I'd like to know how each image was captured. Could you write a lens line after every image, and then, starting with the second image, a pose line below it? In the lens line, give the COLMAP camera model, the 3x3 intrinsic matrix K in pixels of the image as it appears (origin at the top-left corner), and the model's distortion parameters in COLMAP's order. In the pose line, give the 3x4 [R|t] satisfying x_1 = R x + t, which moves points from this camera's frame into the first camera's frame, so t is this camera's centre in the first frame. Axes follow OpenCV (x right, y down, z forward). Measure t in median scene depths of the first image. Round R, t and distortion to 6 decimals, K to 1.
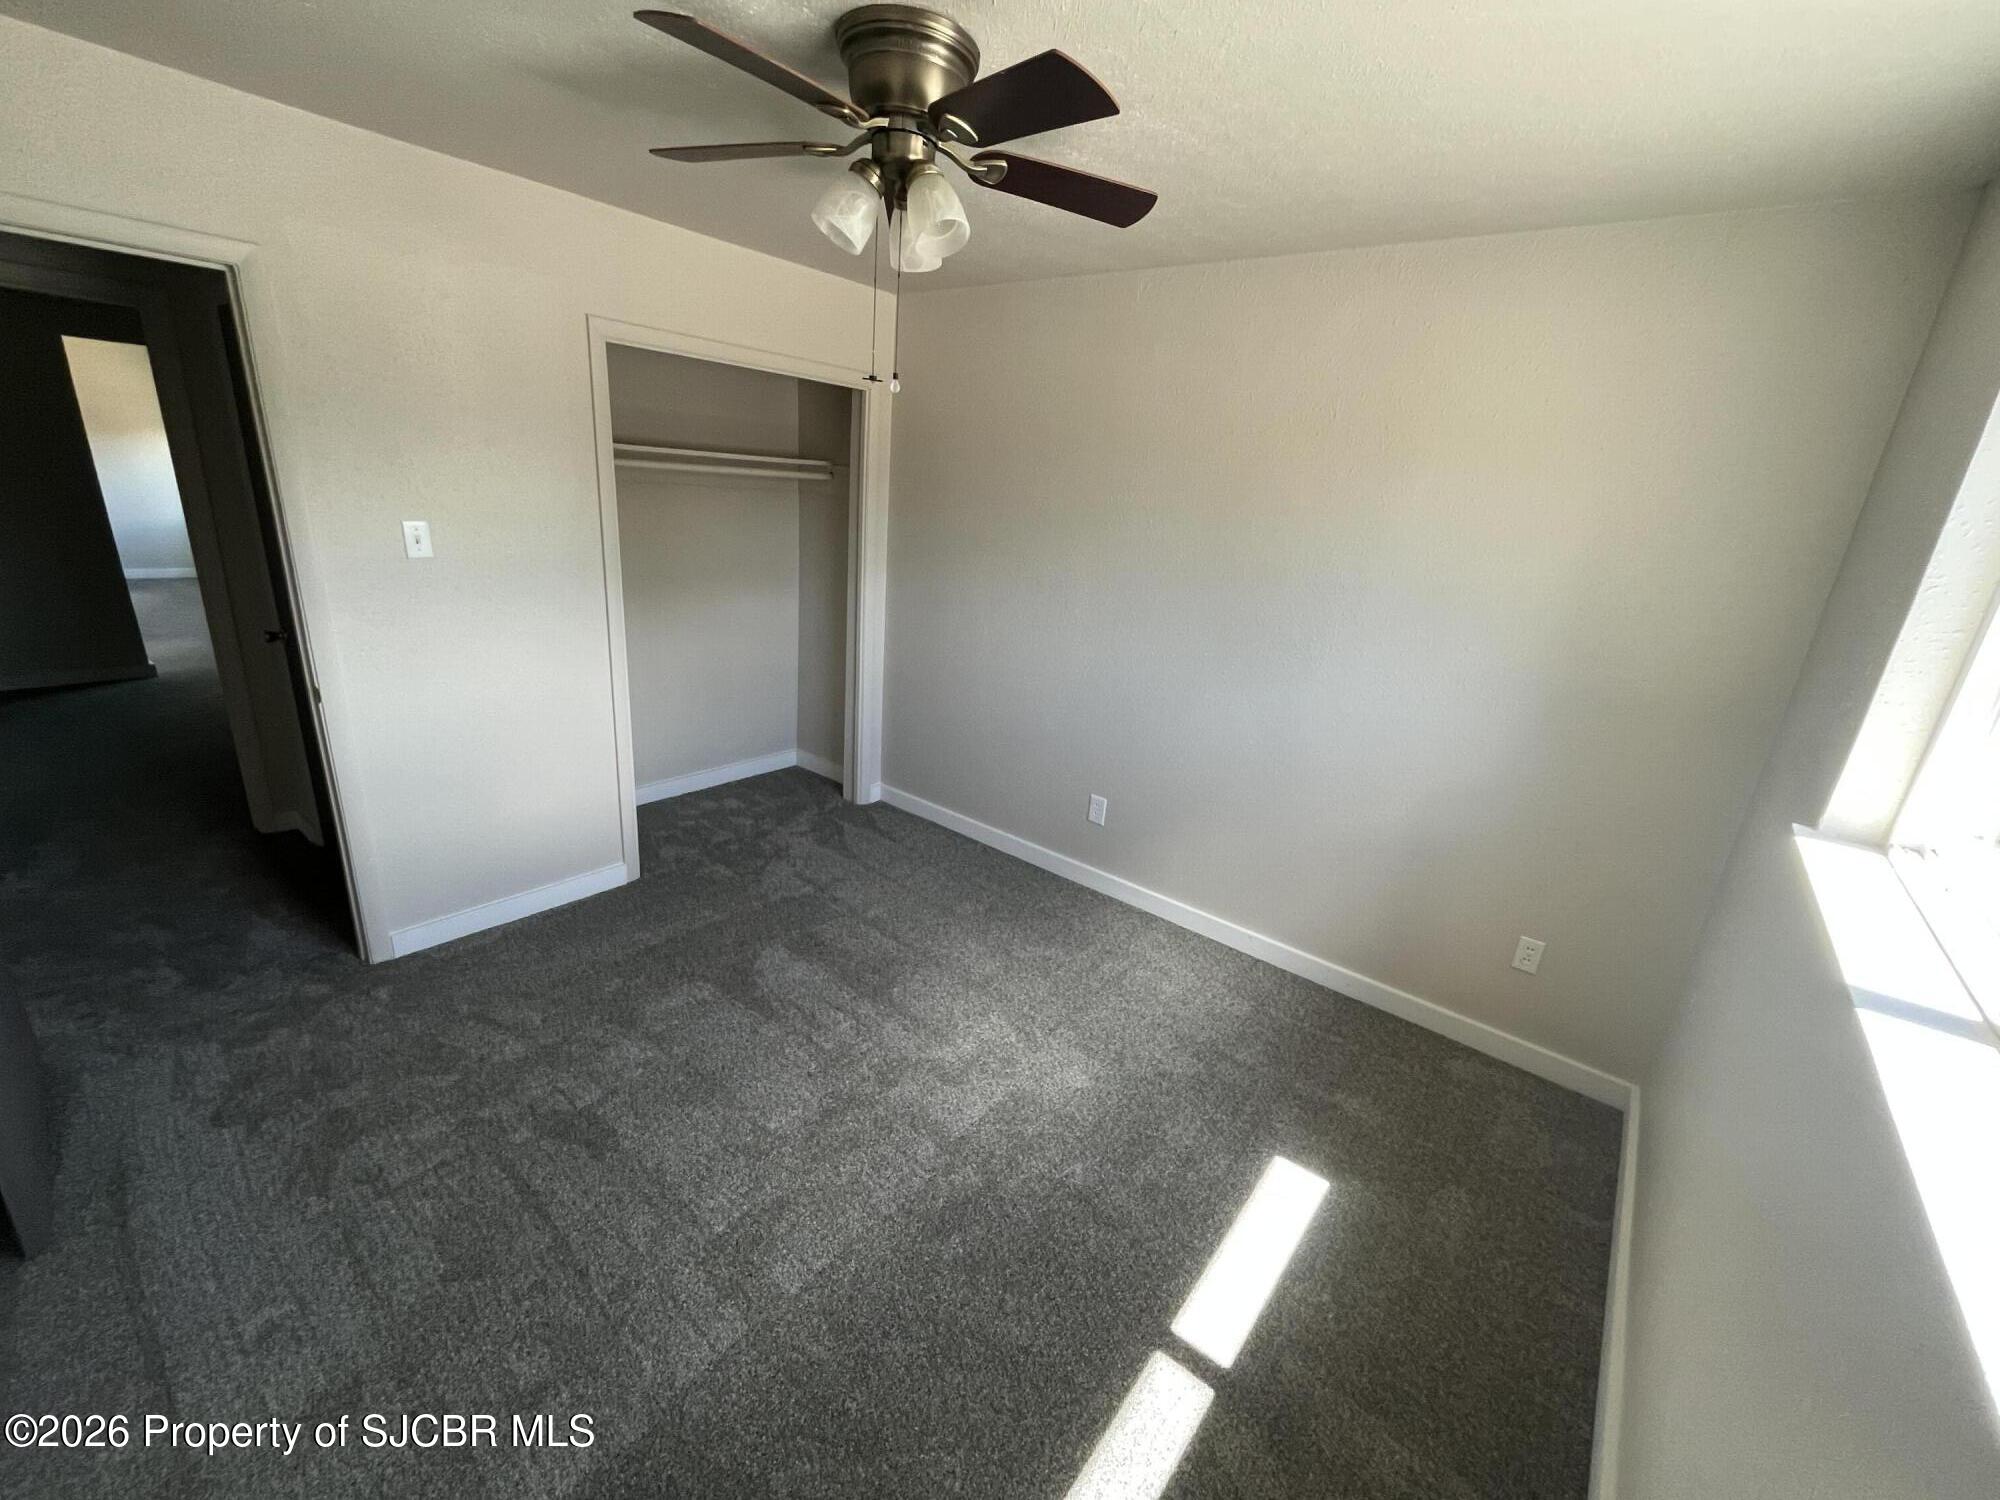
lens RADIAL K [[813.8, 0, 1000.0], [0, 813.8, 750.0], [0, 0, 1]] dist [0.007978, -0.000037]
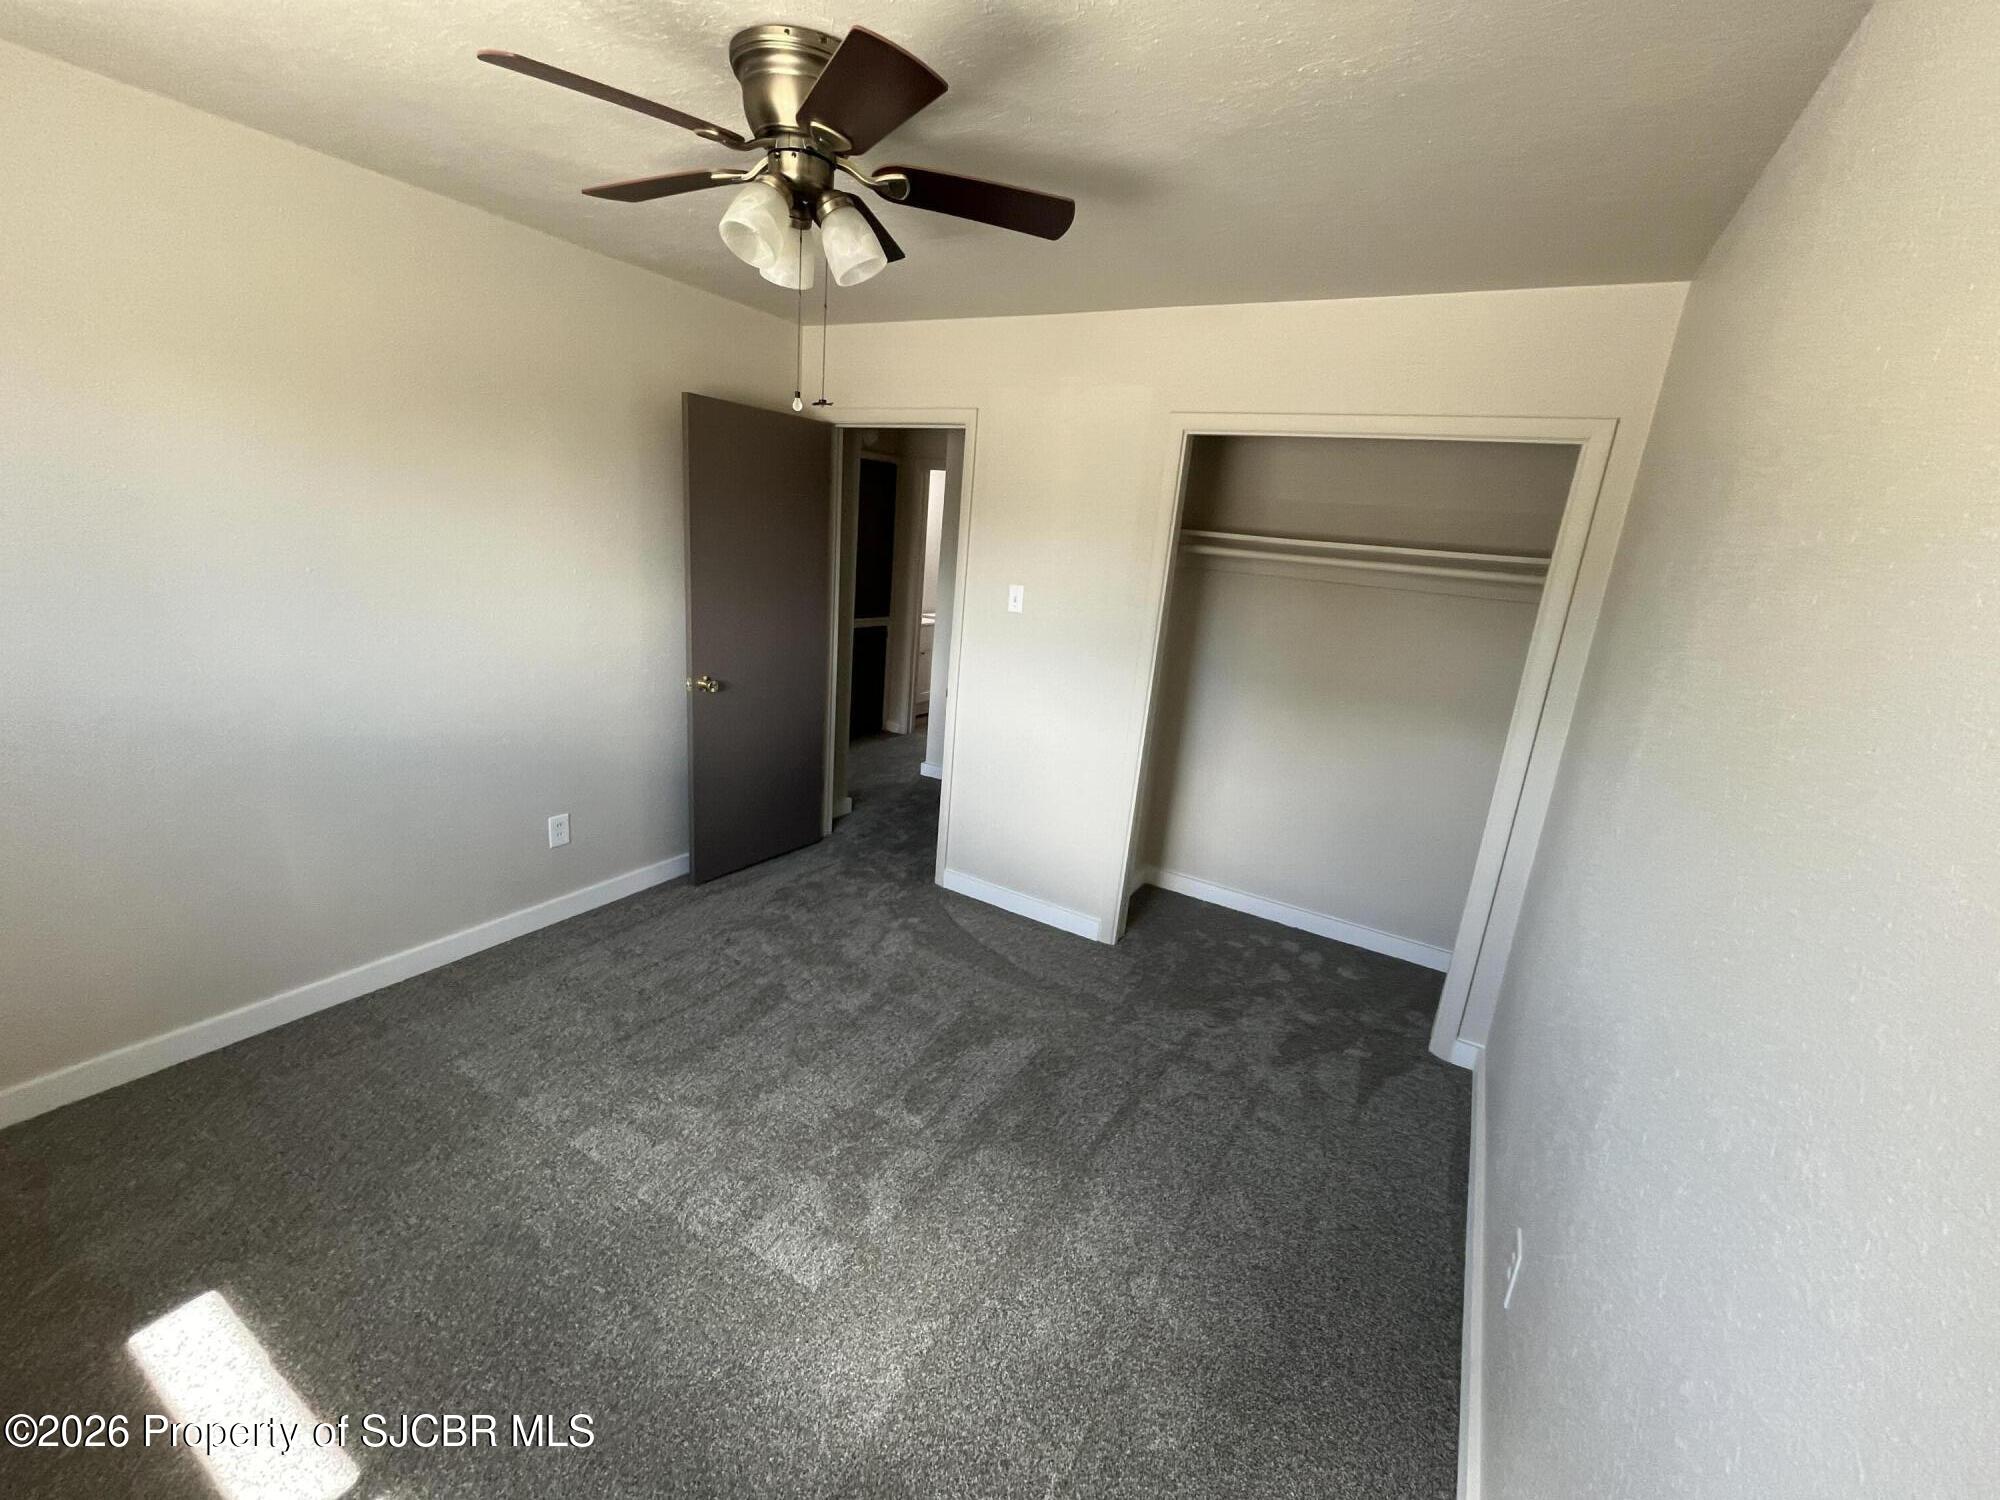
lens RADIAL K [[808.0, 0, 999.8], [0, 808.0, 738.3], [0, 0, 1]] dist [-0.000586, 0.000025]
pose [[0.151011, 0.181355, -0.971754, 0.600255], [-0.377692, 0.919032, 0.112822, -0.179765], [0.913534, 0.349987, 0.207280, 0.750111]]
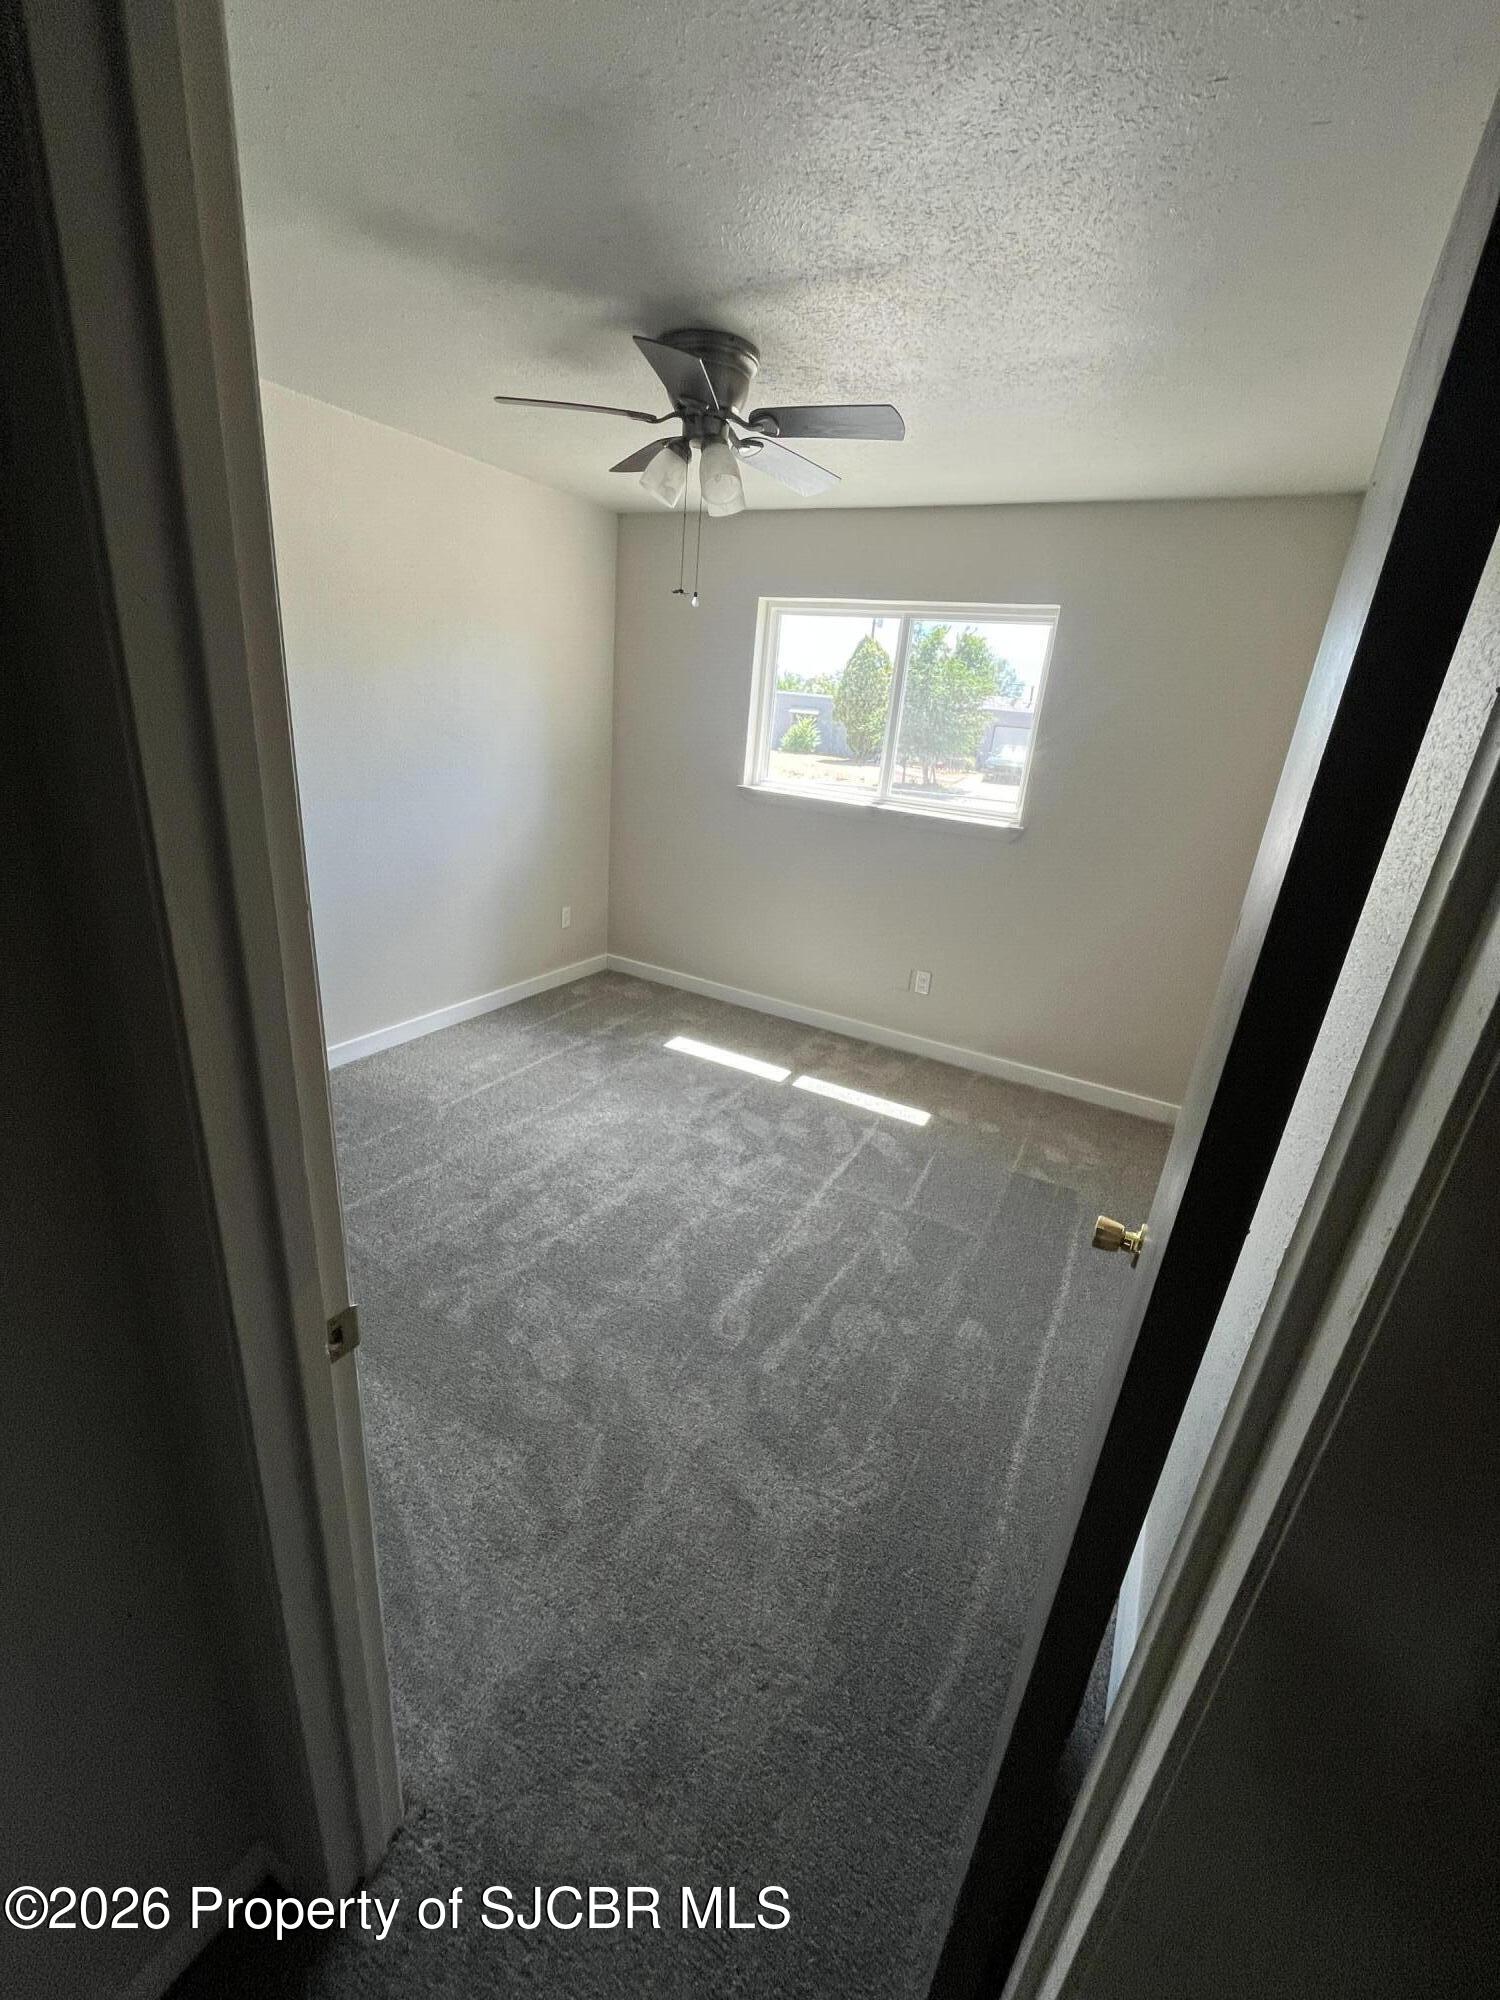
lens RADIAL K [[808.0, 0, 750.0], [0, 808.0, 1000.0], [0, 0, 1]] dist [-0.000586, 0.000025]
pose [[-0.165366, -0.425554, 0.889695, -1.034180], [0.211735, 0.865761, 0.453461, -0.298721], [-0.963235, 0.263367, -0.053063, 0.745284]]
